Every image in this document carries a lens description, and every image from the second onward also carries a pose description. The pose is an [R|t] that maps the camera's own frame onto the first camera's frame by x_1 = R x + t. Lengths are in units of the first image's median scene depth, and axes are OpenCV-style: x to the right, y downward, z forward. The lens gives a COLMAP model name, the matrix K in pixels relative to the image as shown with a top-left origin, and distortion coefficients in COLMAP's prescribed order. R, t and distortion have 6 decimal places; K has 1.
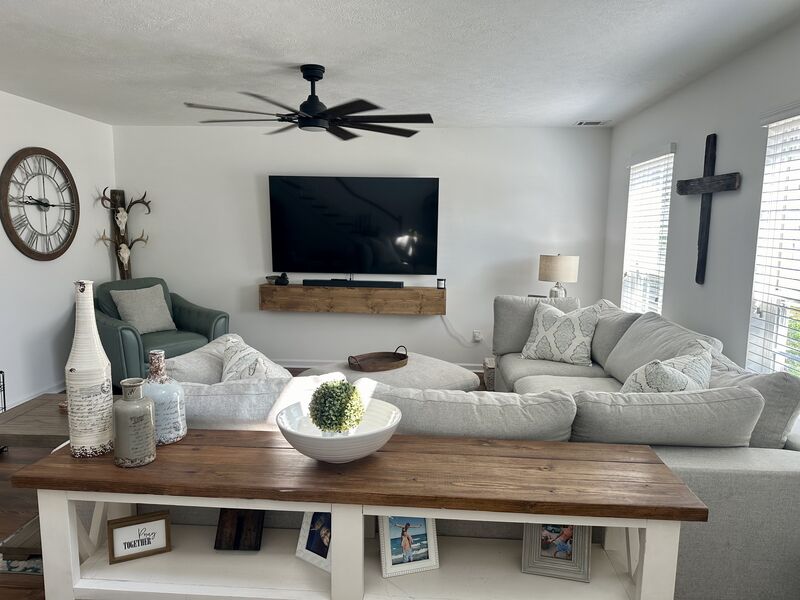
lens RADIAL K [[553.8, 0, 400.0], [0, 553.8, 300.0], [0, 0, 1]] dist [-0.001047, 0.000901]
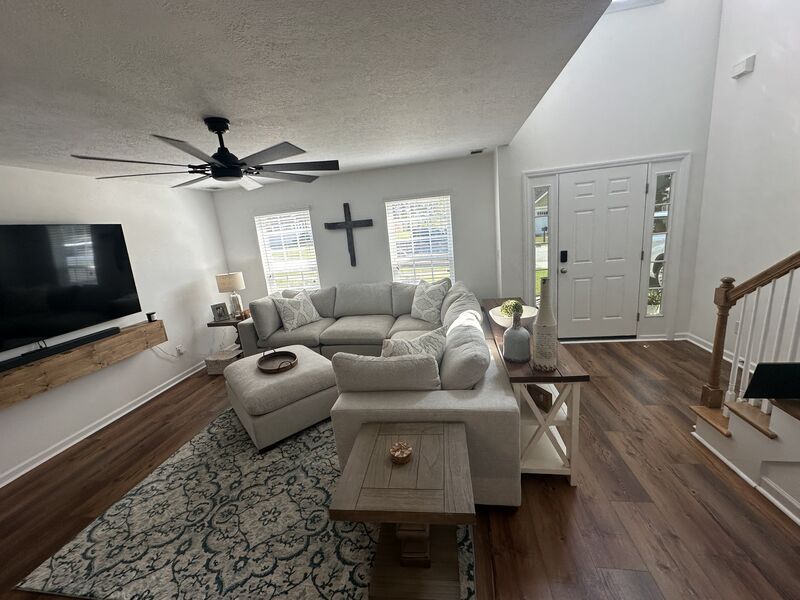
lens RADIAL K [[319.7, 0, 400.0], [0, 319.7, 300.0], [0, 0, 1]] dist [0.000953, 0.000004]
pose [[0.076584, -0.242243, 0.967188, -0.679831], [0.220247, 0.950185, 0.220545, -0.126169], [-0.972433, 0.196130, 0.126122, 0.547735]]
